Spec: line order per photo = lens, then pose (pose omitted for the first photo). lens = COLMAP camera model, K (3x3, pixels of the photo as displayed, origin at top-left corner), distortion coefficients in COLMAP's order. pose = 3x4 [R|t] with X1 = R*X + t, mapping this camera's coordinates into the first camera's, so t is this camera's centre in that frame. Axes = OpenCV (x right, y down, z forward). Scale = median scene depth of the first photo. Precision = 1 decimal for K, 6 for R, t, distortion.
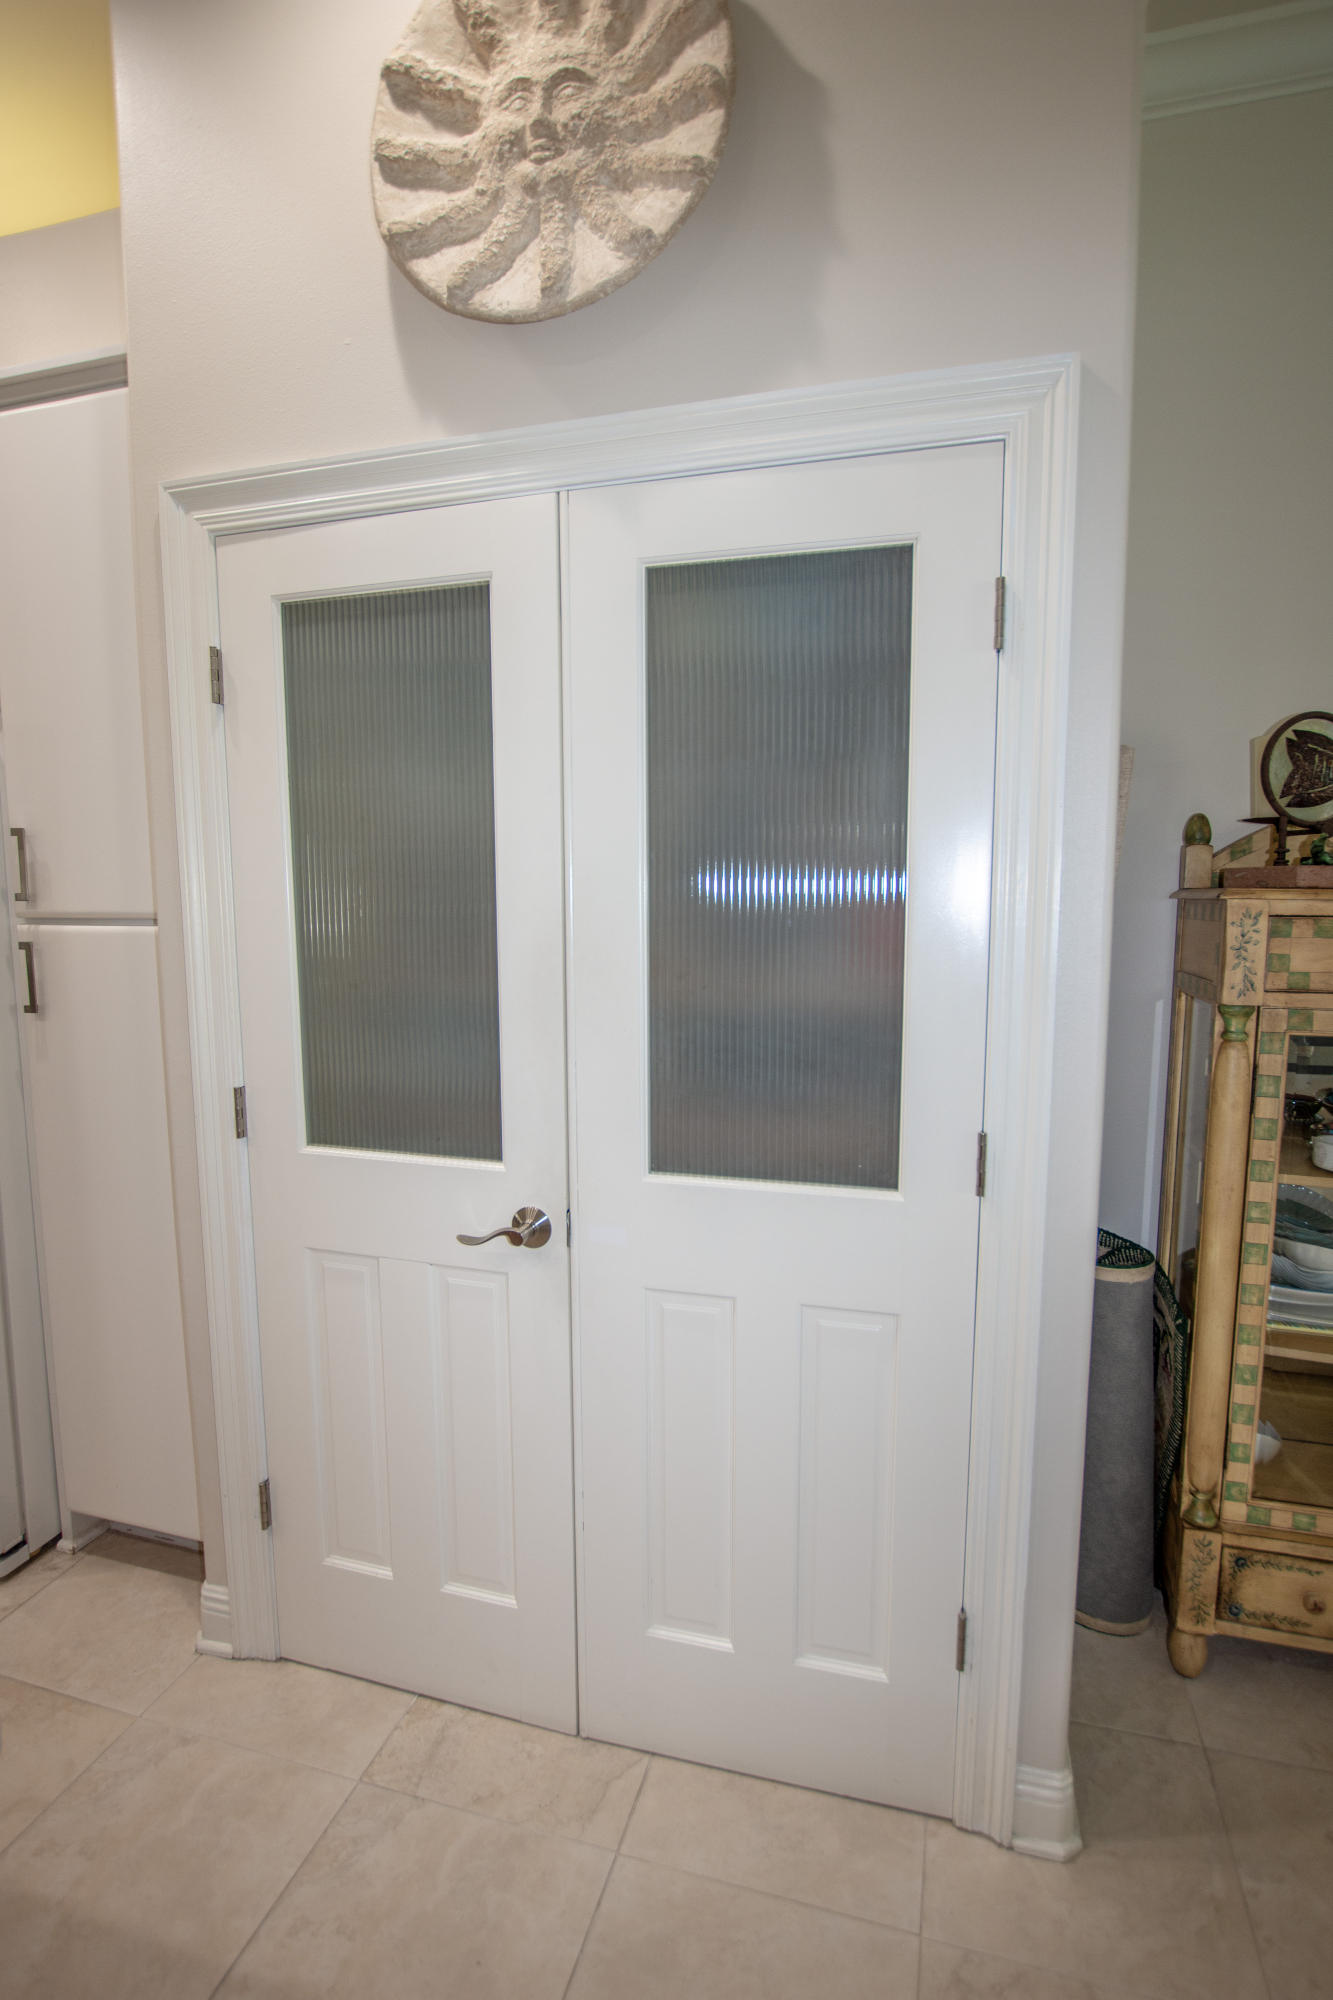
lens RADIAL K [[914.5, 0, 666.5], [0, 914.5, 1000.0], [0, 0, 1]] dist [-0.012447, -0.000549]
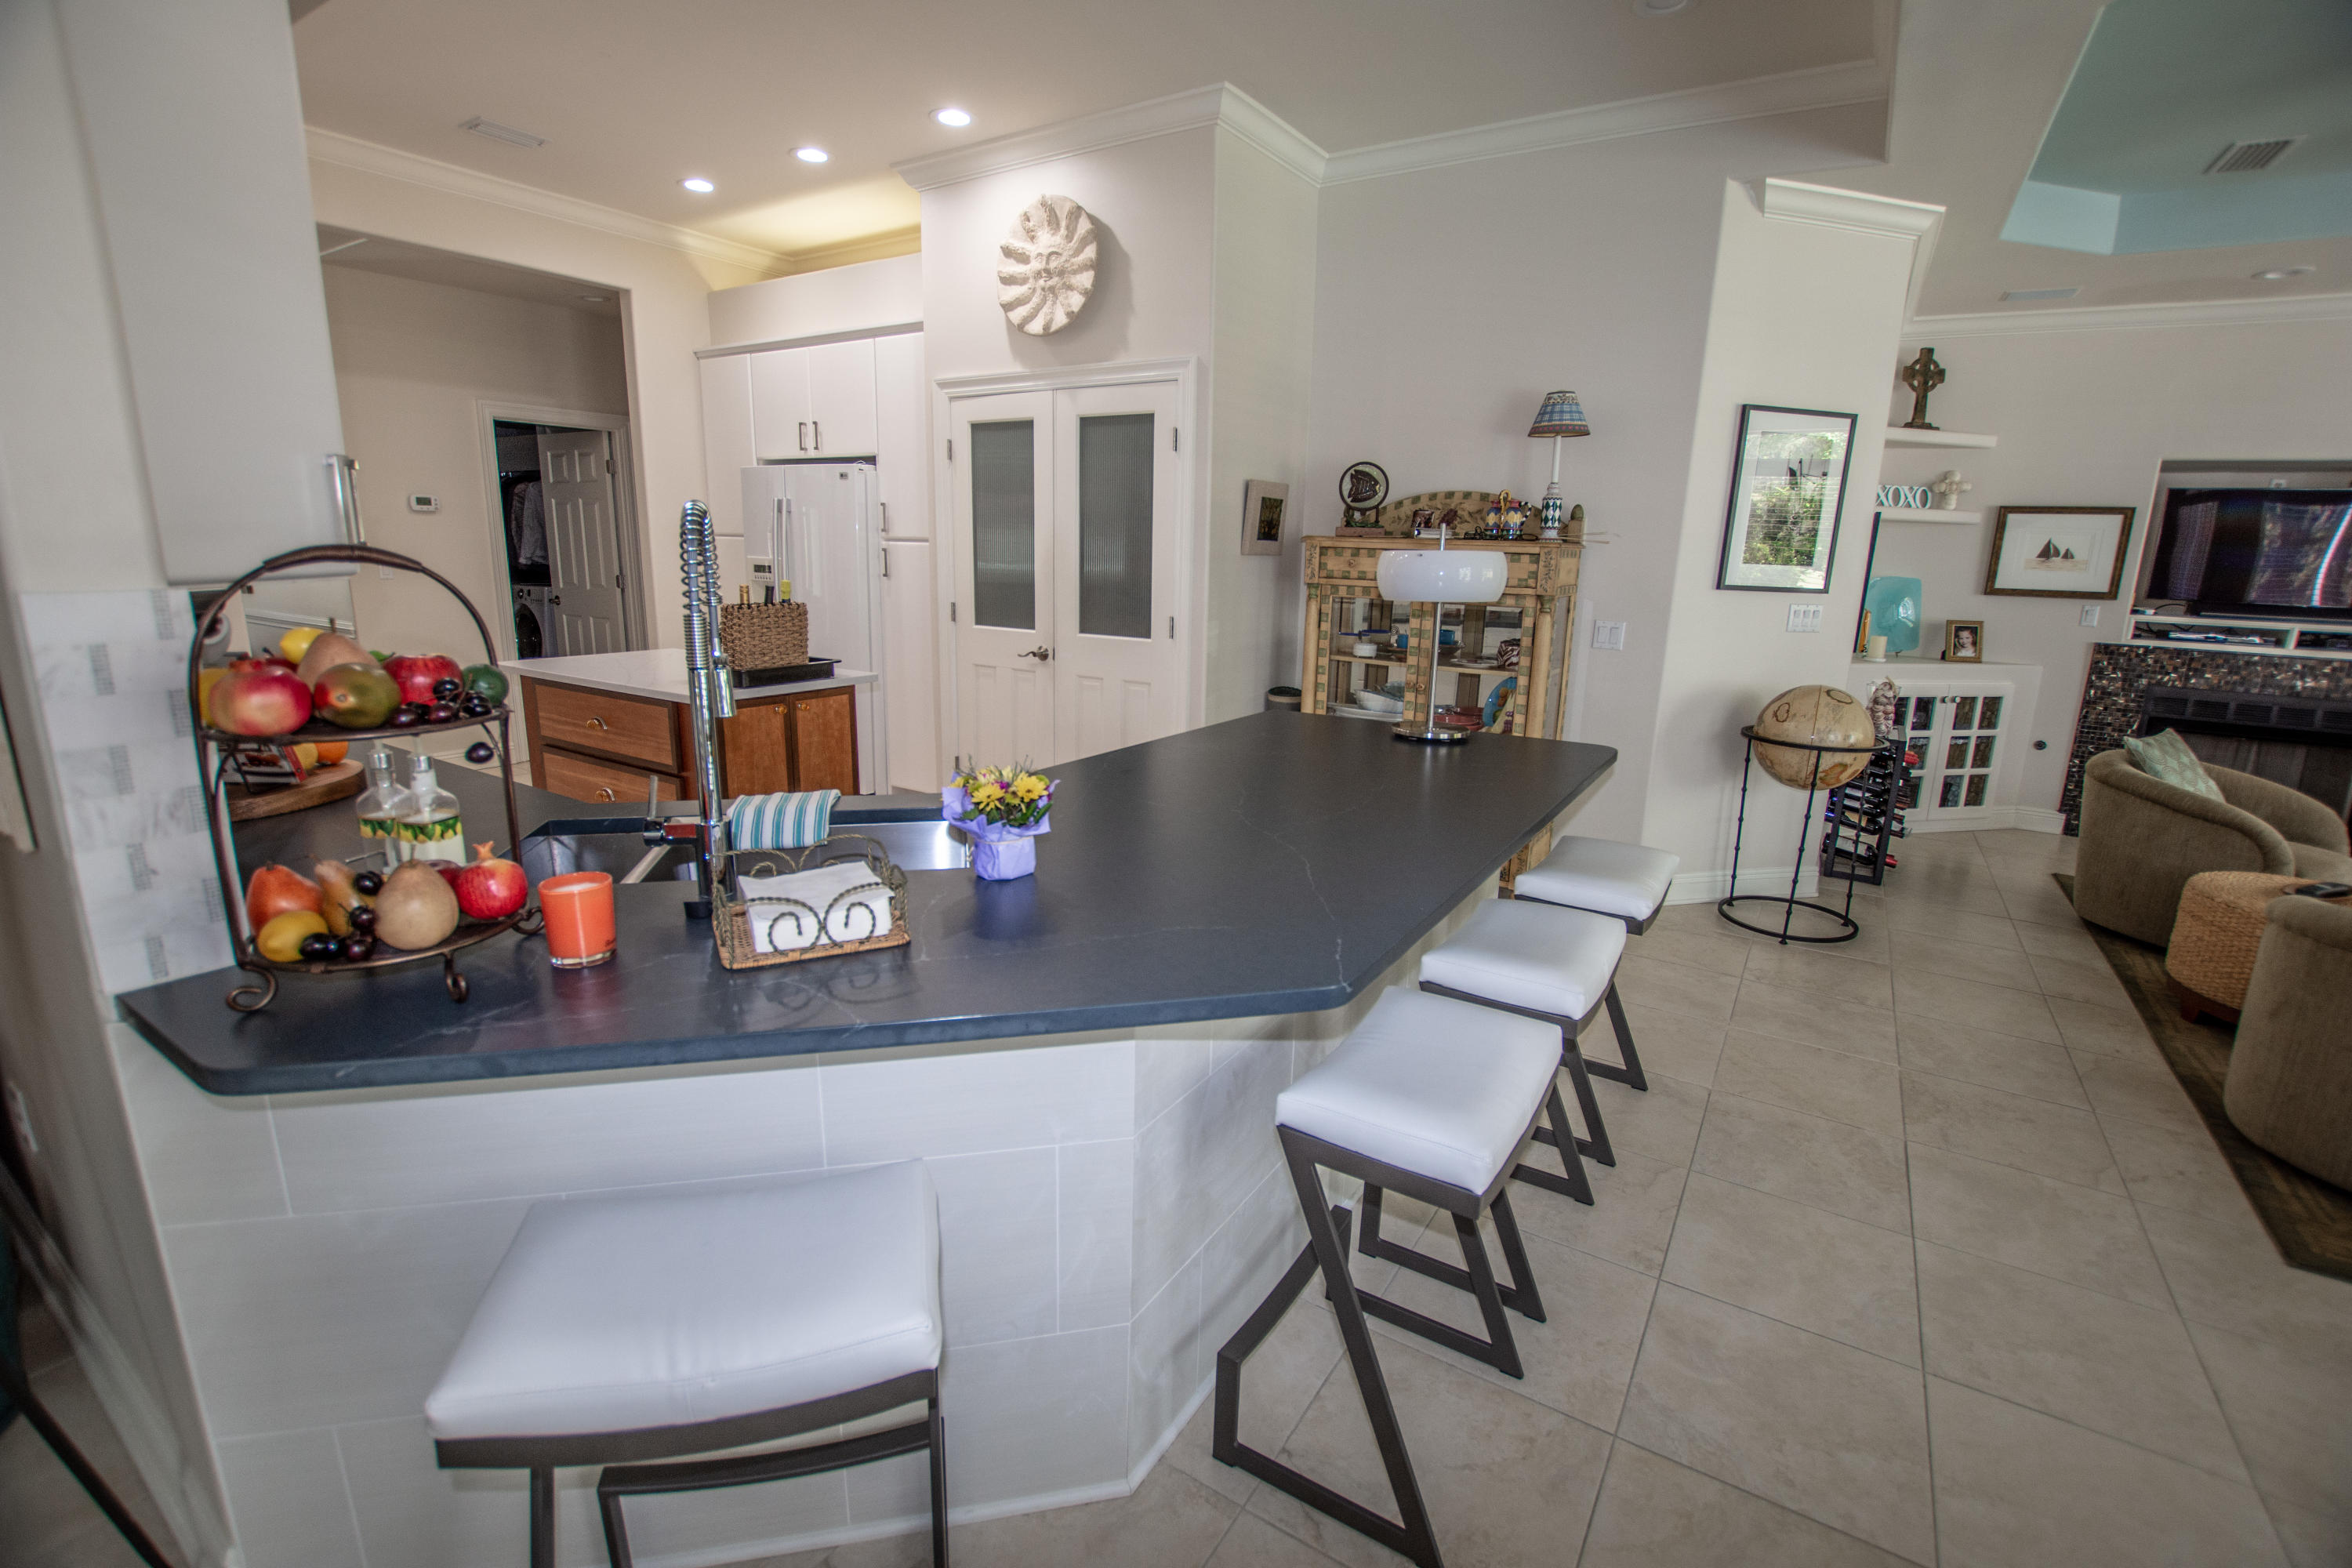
lens RADIAL K [[1035.4, 0, 1189.8], [0, 1035.4, 779.5], [0, 0, 1]] dist [-0.034794, 0.005176]
pose [[0.951252, 0.093801, -0.293805, 1.369752], [-0.061172, 0.991084, 0.118362, 0.252749], [0.302288, -0.094620, 0.948509, -2.081348]]
